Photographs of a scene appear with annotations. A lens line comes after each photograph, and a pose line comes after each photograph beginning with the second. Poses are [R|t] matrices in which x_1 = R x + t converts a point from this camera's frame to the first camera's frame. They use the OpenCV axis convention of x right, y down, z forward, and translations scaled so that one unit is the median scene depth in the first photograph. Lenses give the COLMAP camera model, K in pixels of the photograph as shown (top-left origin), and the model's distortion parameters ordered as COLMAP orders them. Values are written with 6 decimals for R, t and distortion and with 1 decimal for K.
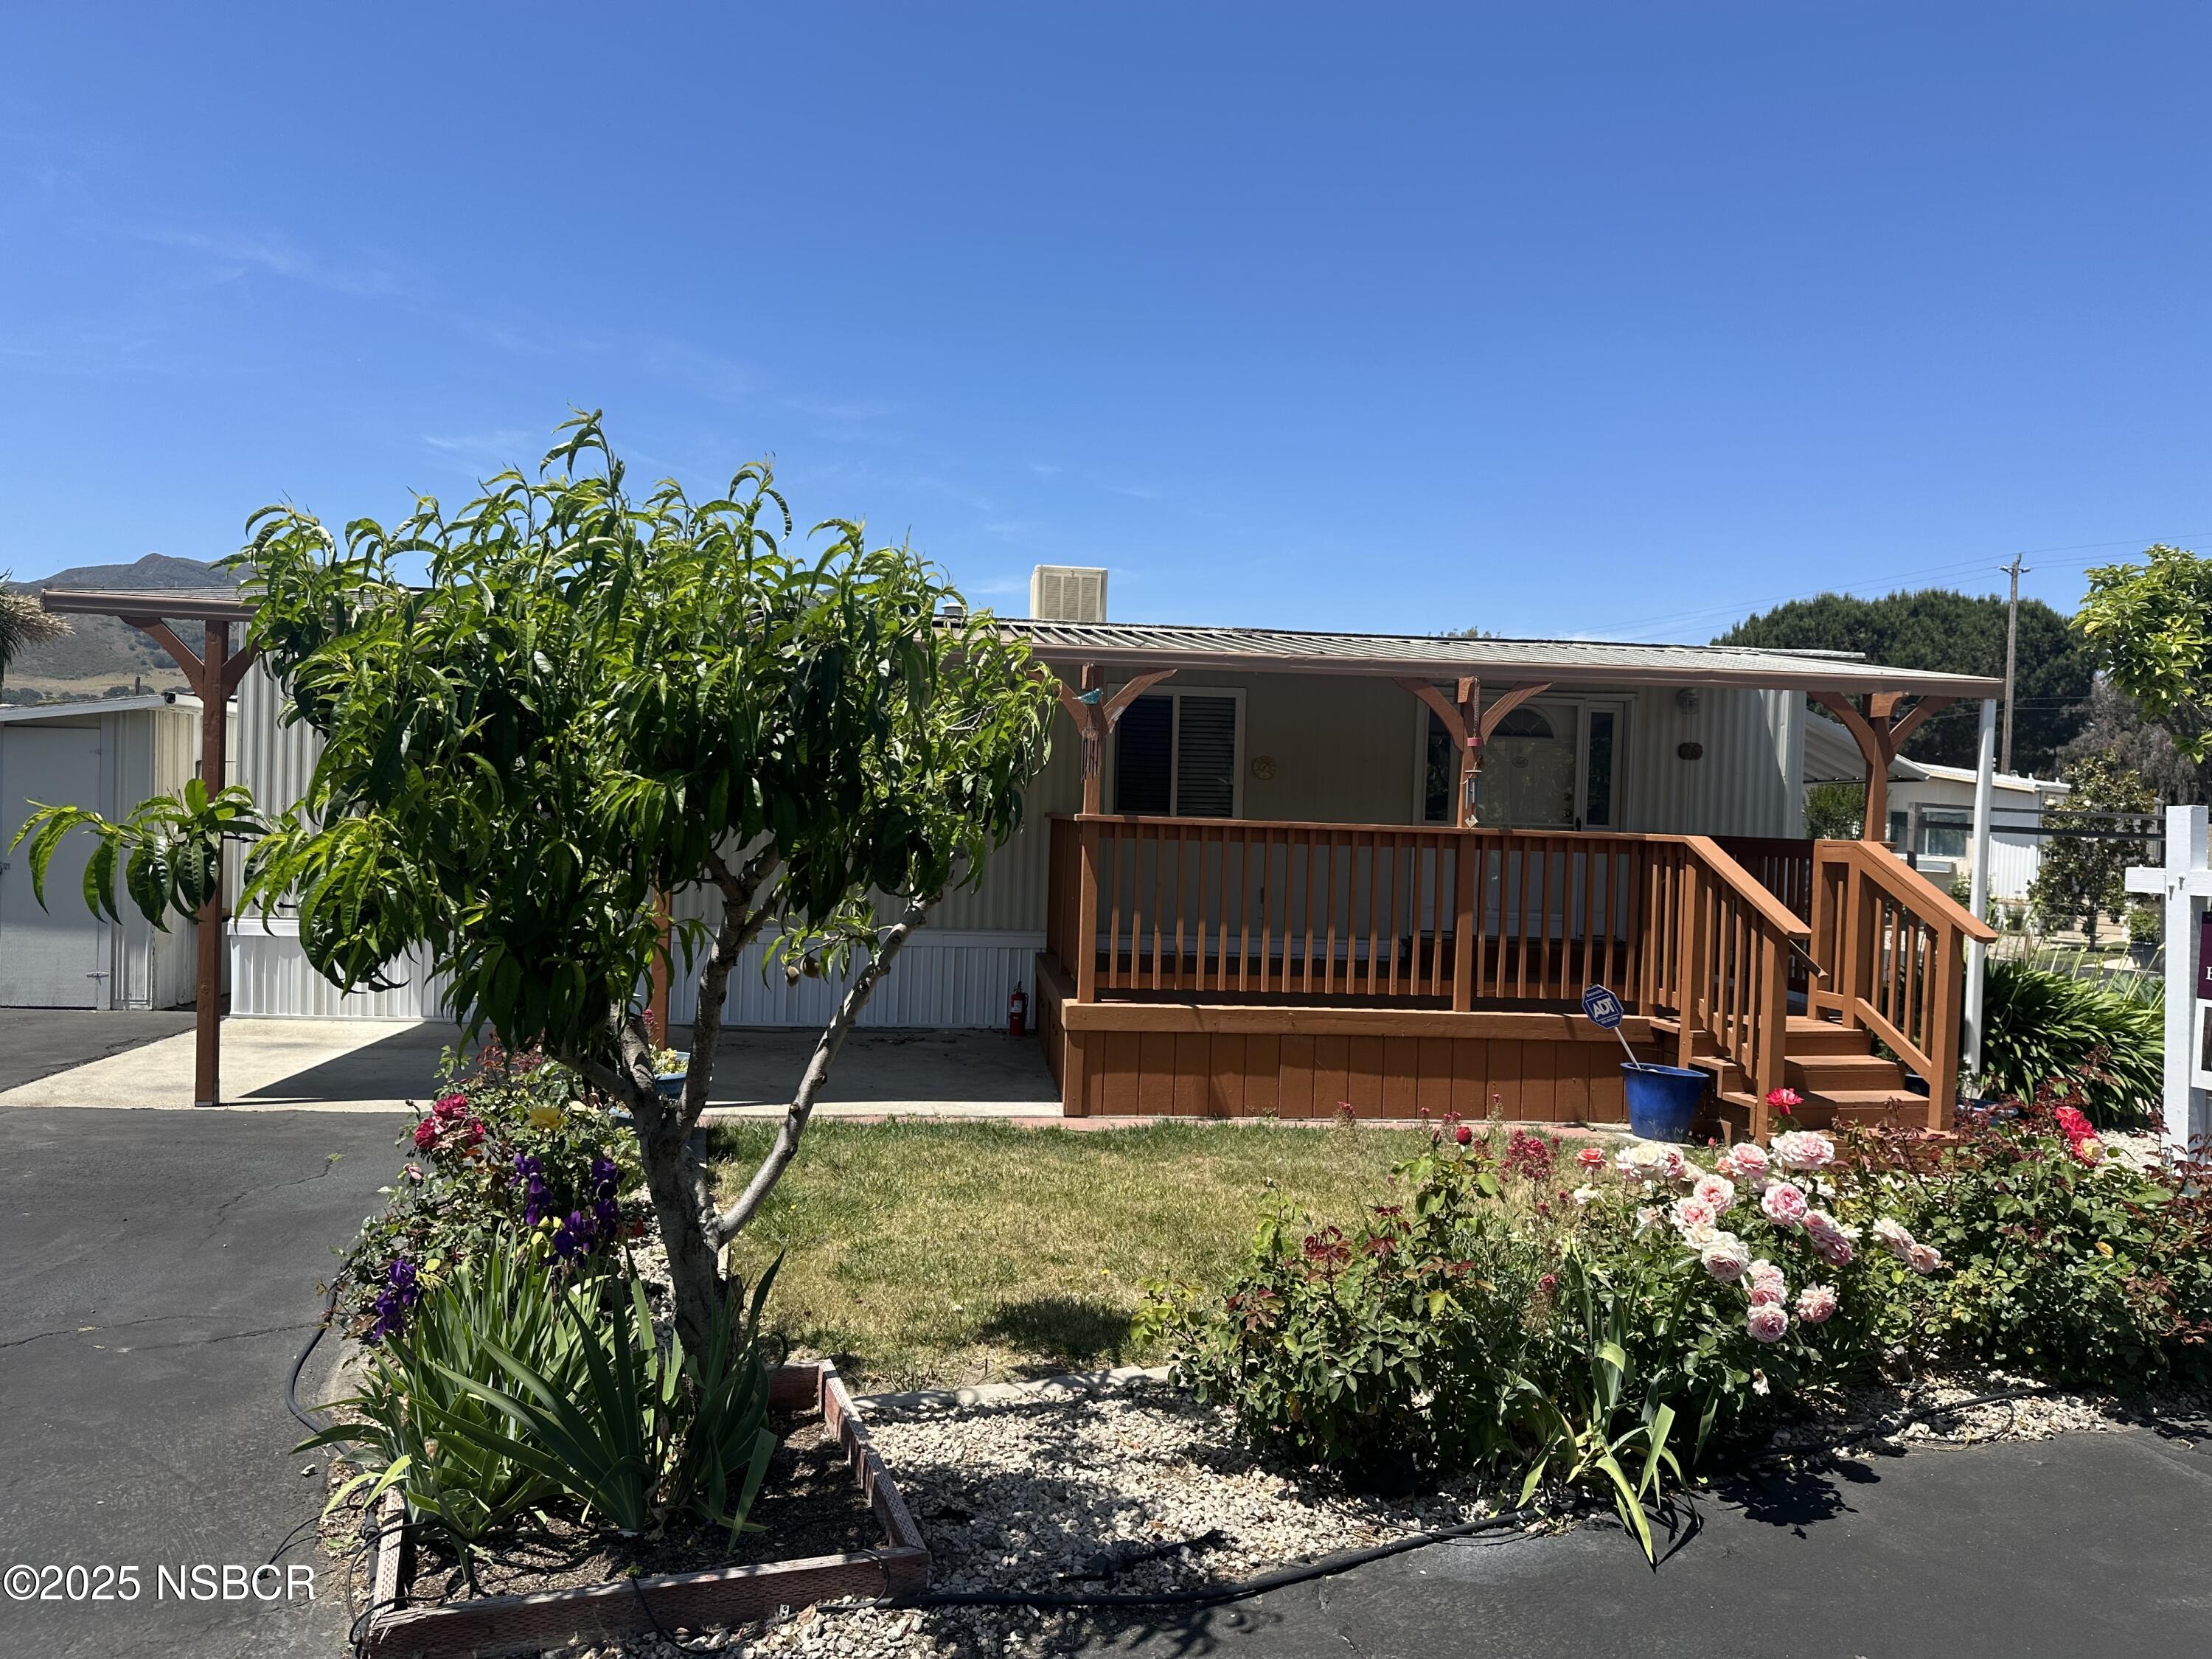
lens RADIAL K [[1543.6, 0, 1094.8], [0, 1543.6, 840.2], [0, 0, 1]] dist [0.084714, -0.109449]
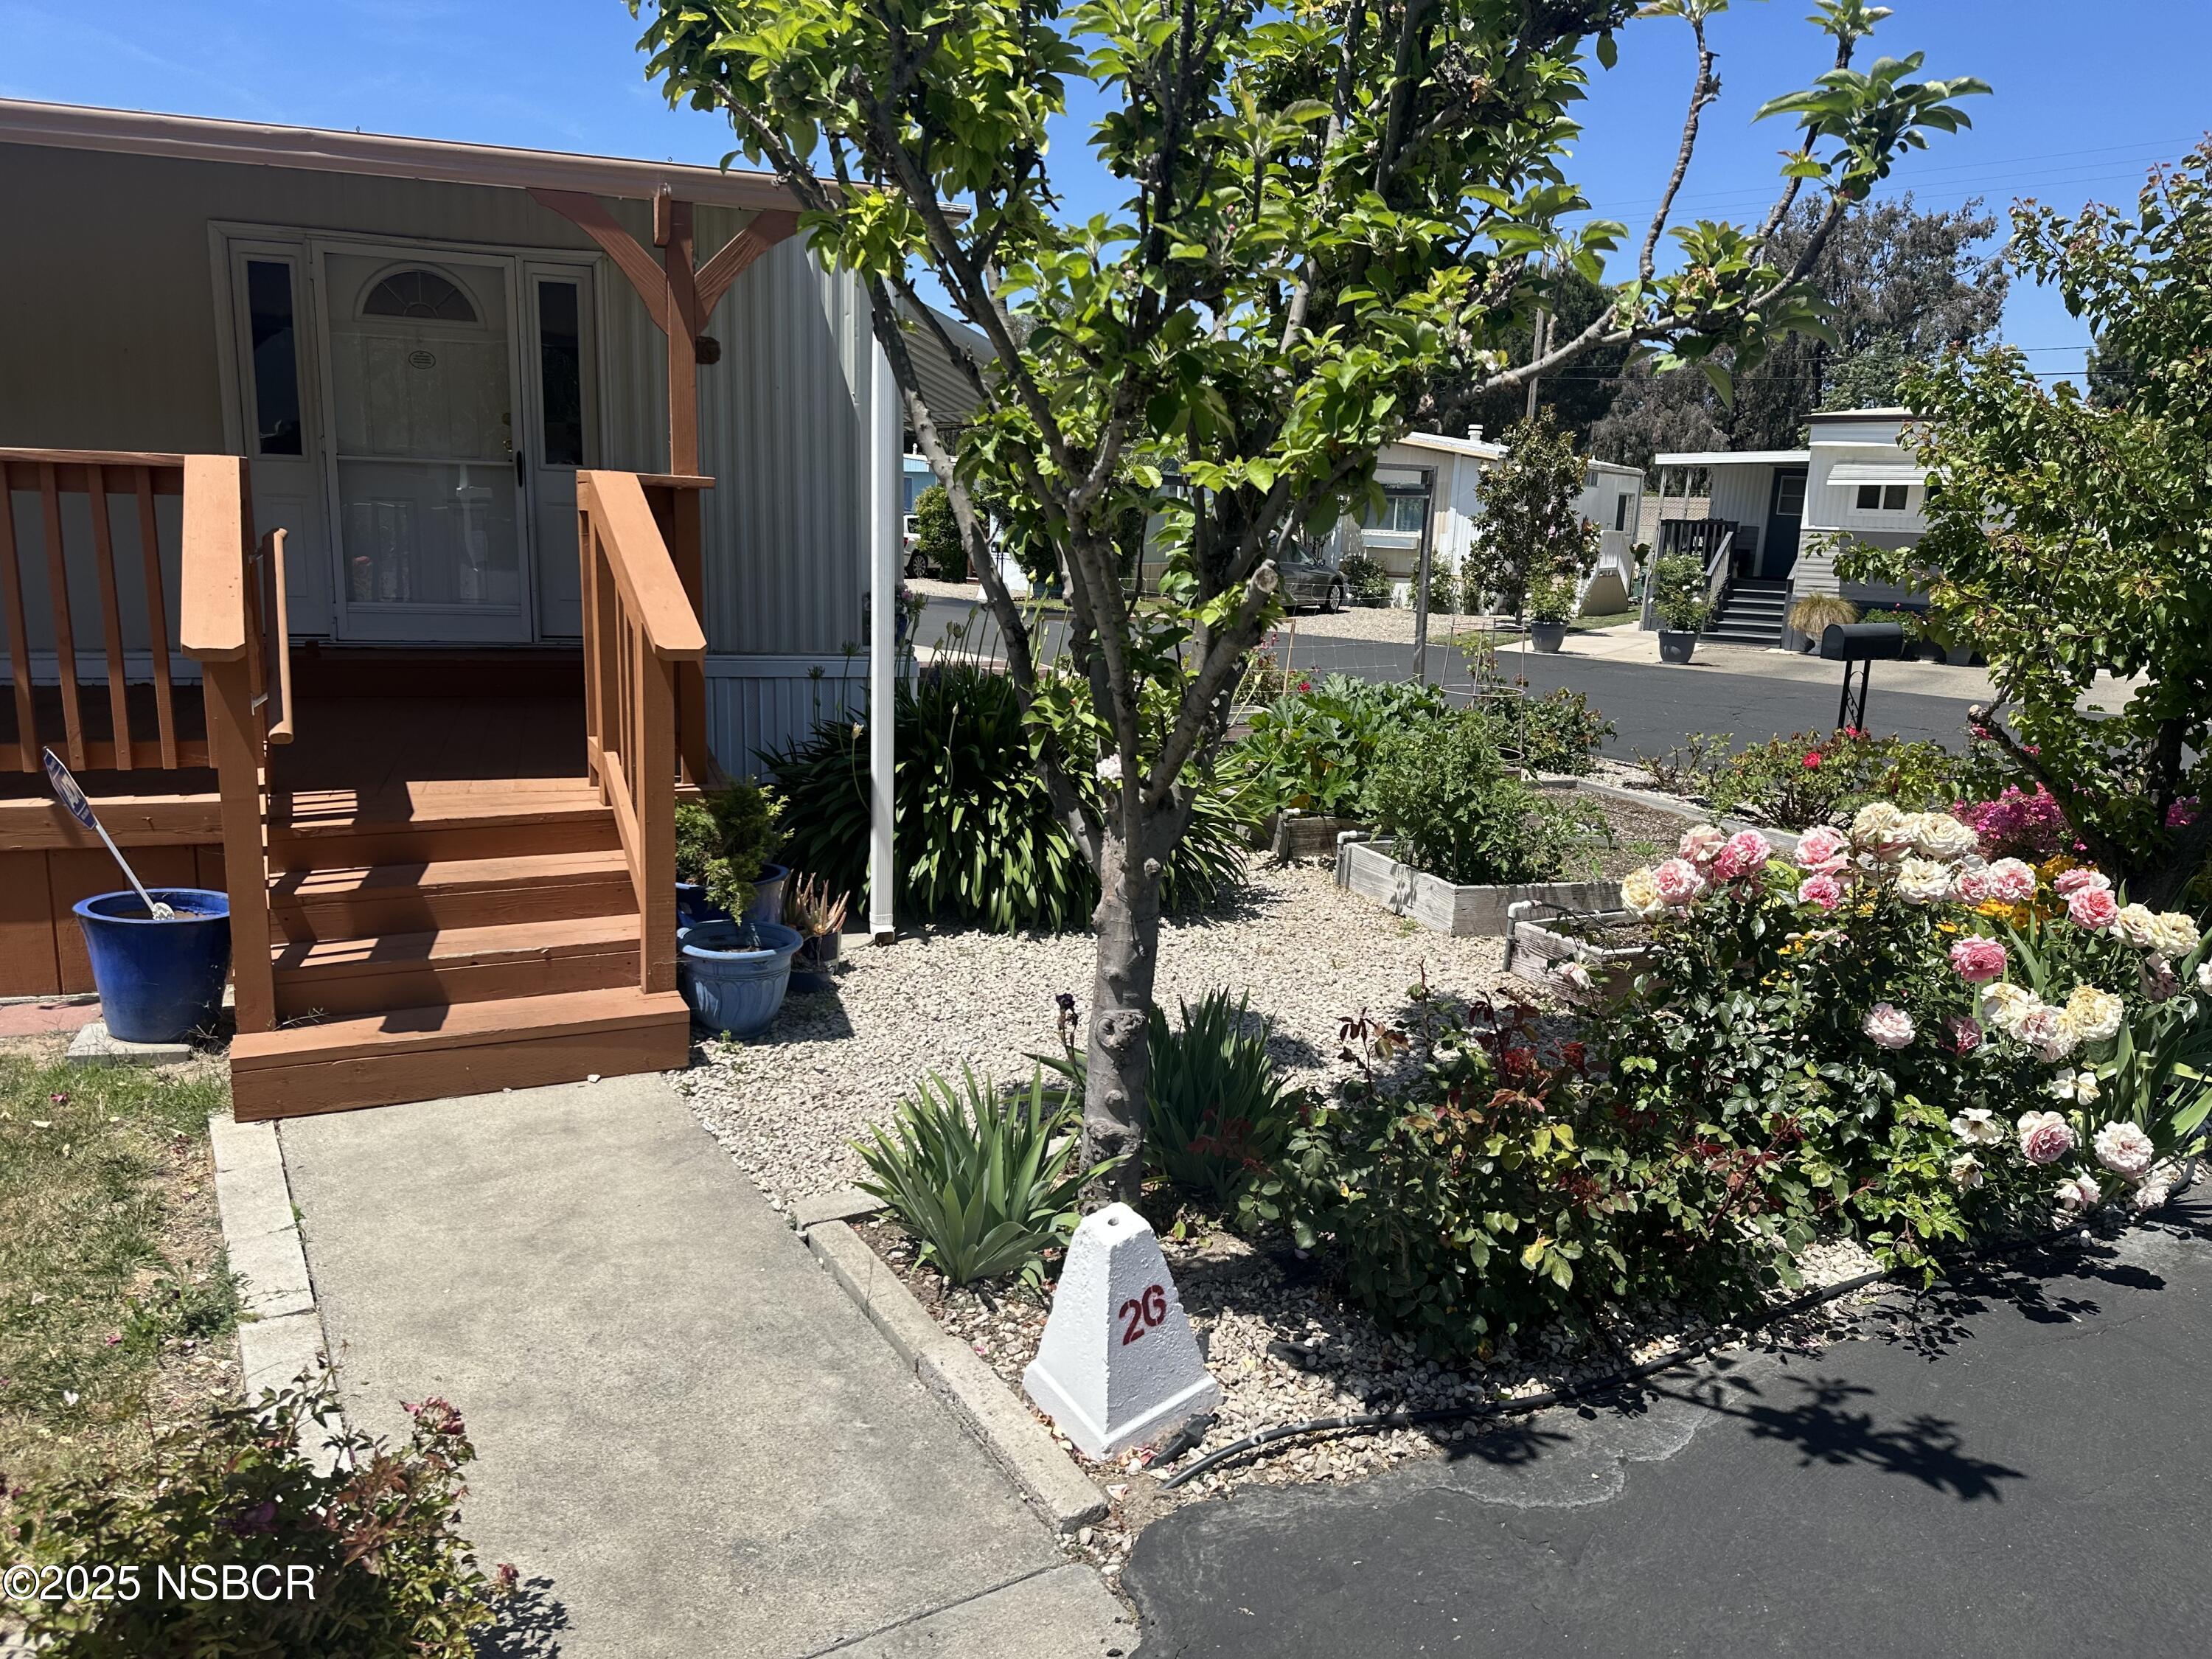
lens RADIAL K [[1543.6, 0, 1094.8], [0, 1543.6, 840.2], [0, 0, 1]] dist [0.084714, -0.109449]
pose [[0.976003, -0.045444, 0.212960, 0.403523], [0.001940, 0.979757, 0.200183, 0.013710], [-0.217746, -0.194966, 0.956334, 0.306245]]
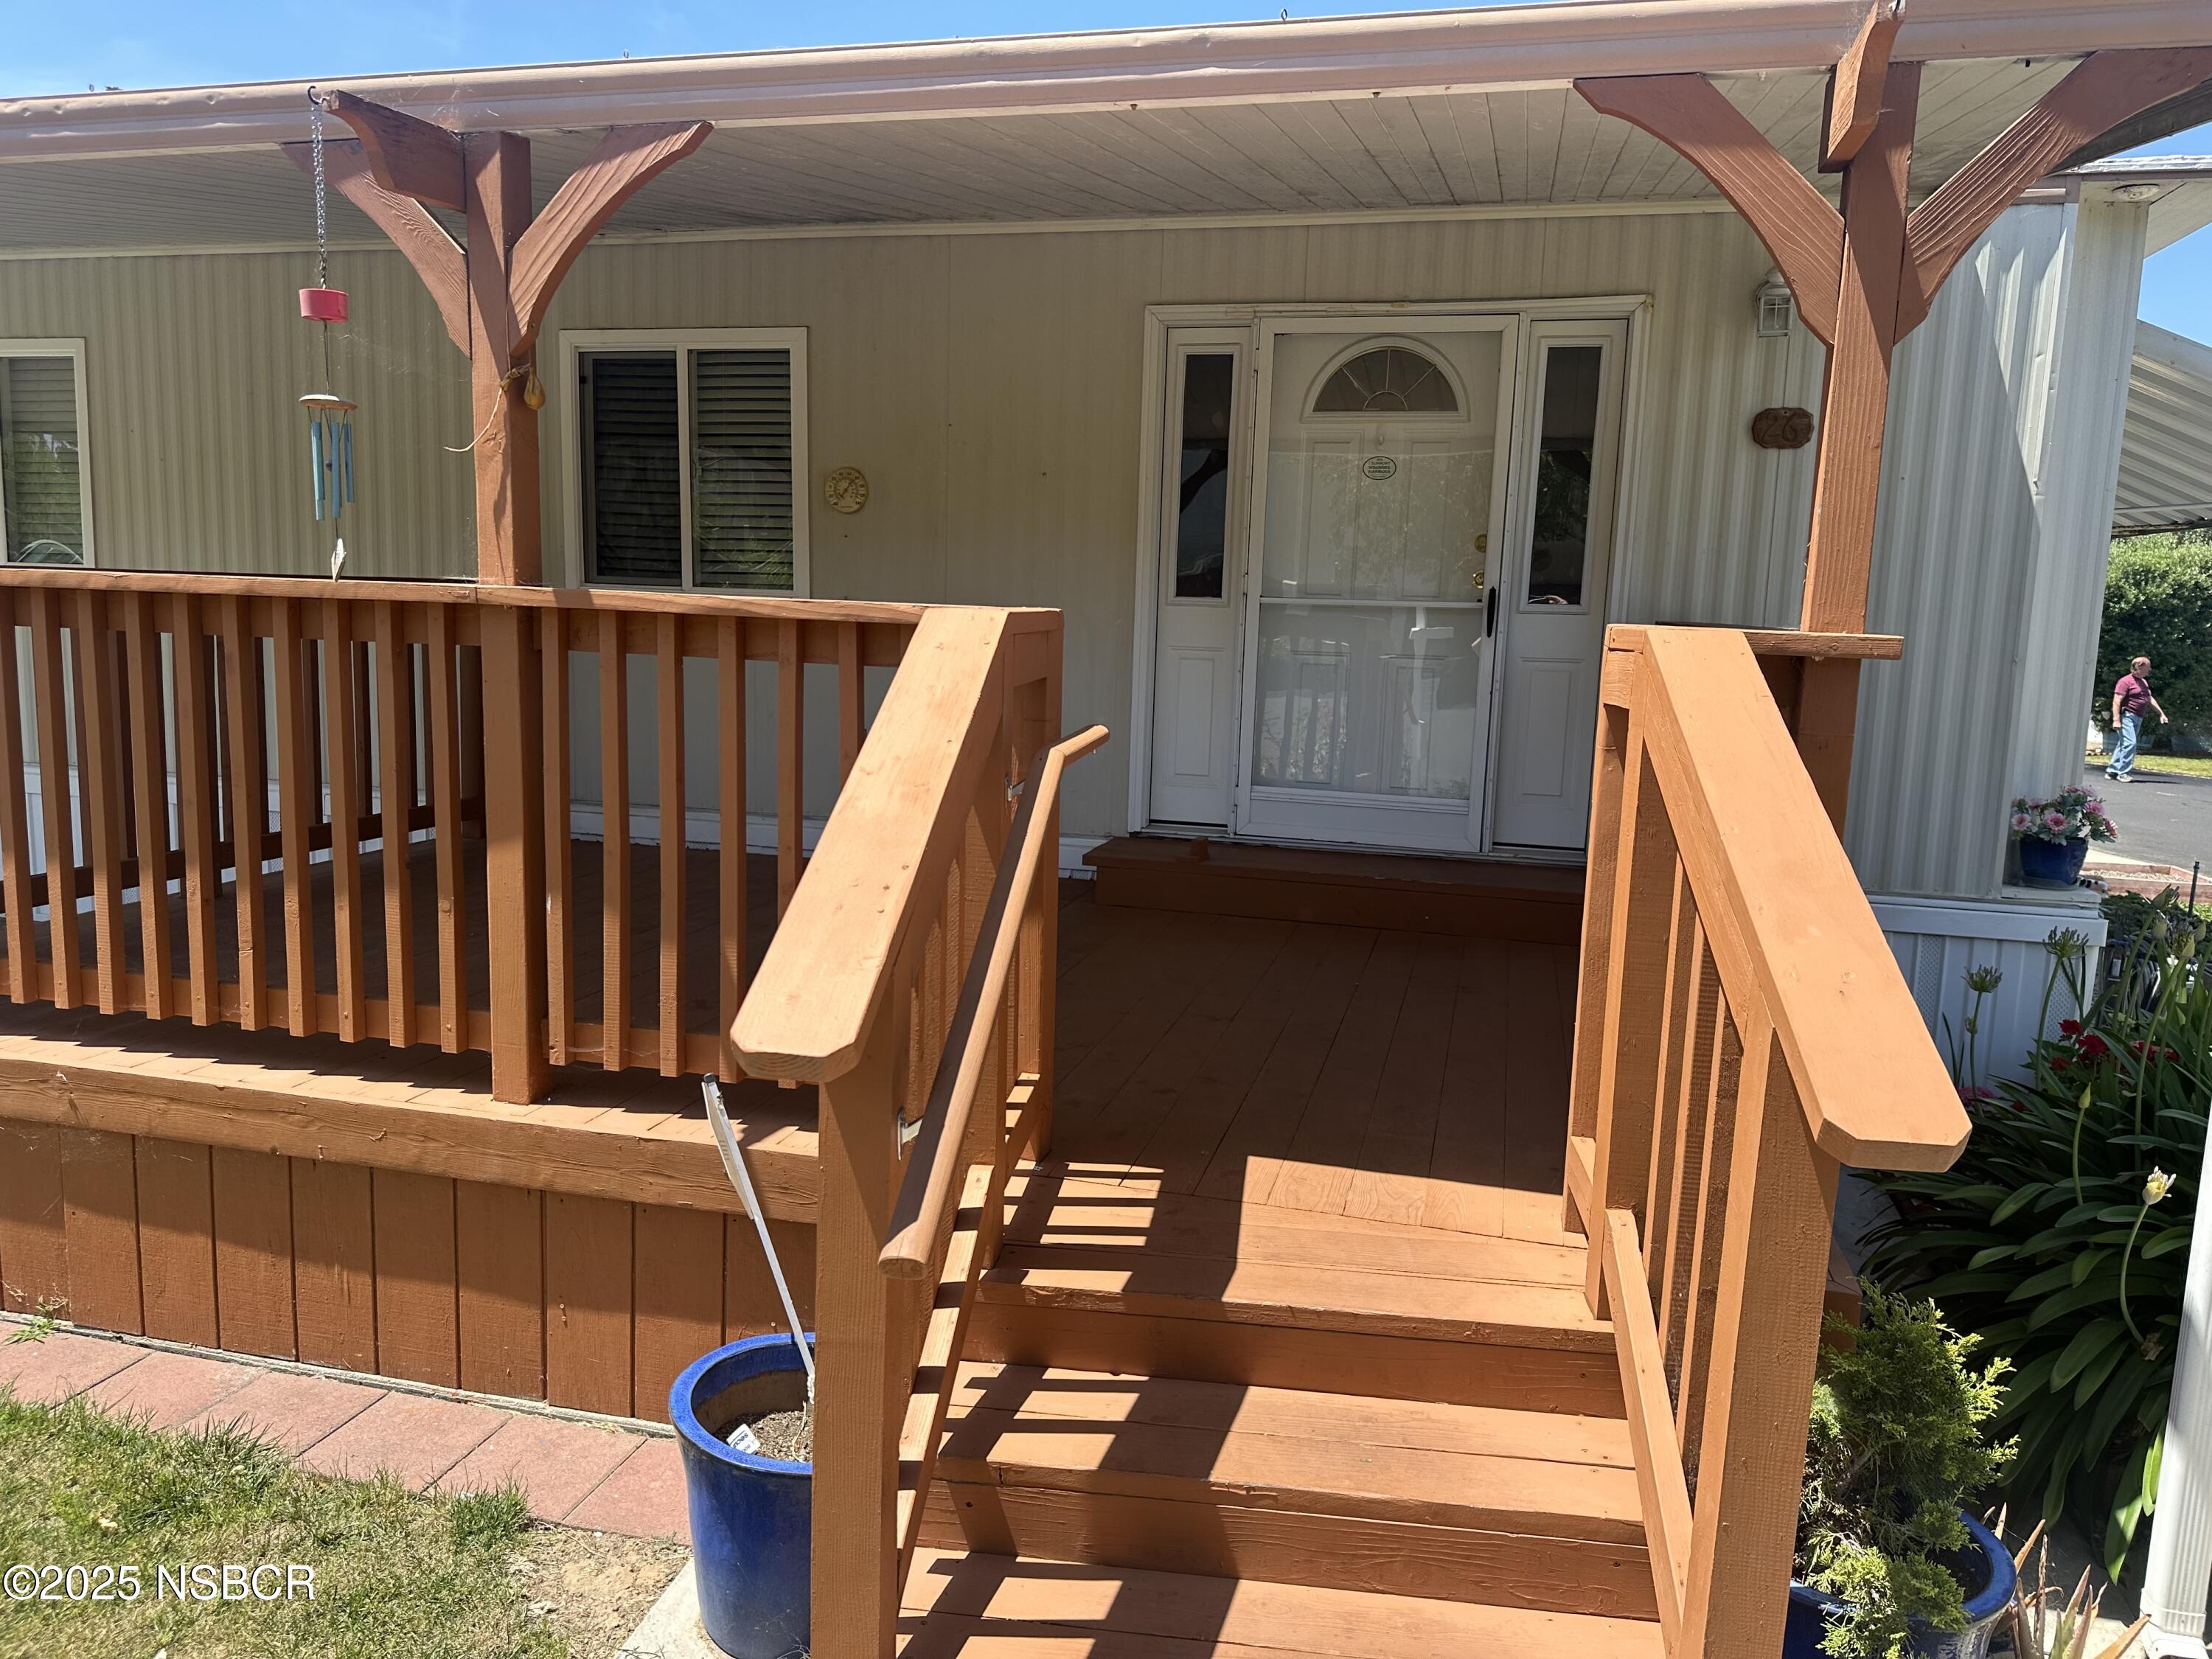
lens RADIAL K [[1531.8, 0, 1128.4], [0, 1531.8, 828.2], [0, 0, 1]] dist [0.079153, -0.157543]
pose [[0.940080, 0.047290, -0.337658, 0.370447], [-0.007918, 0.993095, 0.117042, 0.002854], [0.340862, -0.107356, 0.933964, 0.549559]]
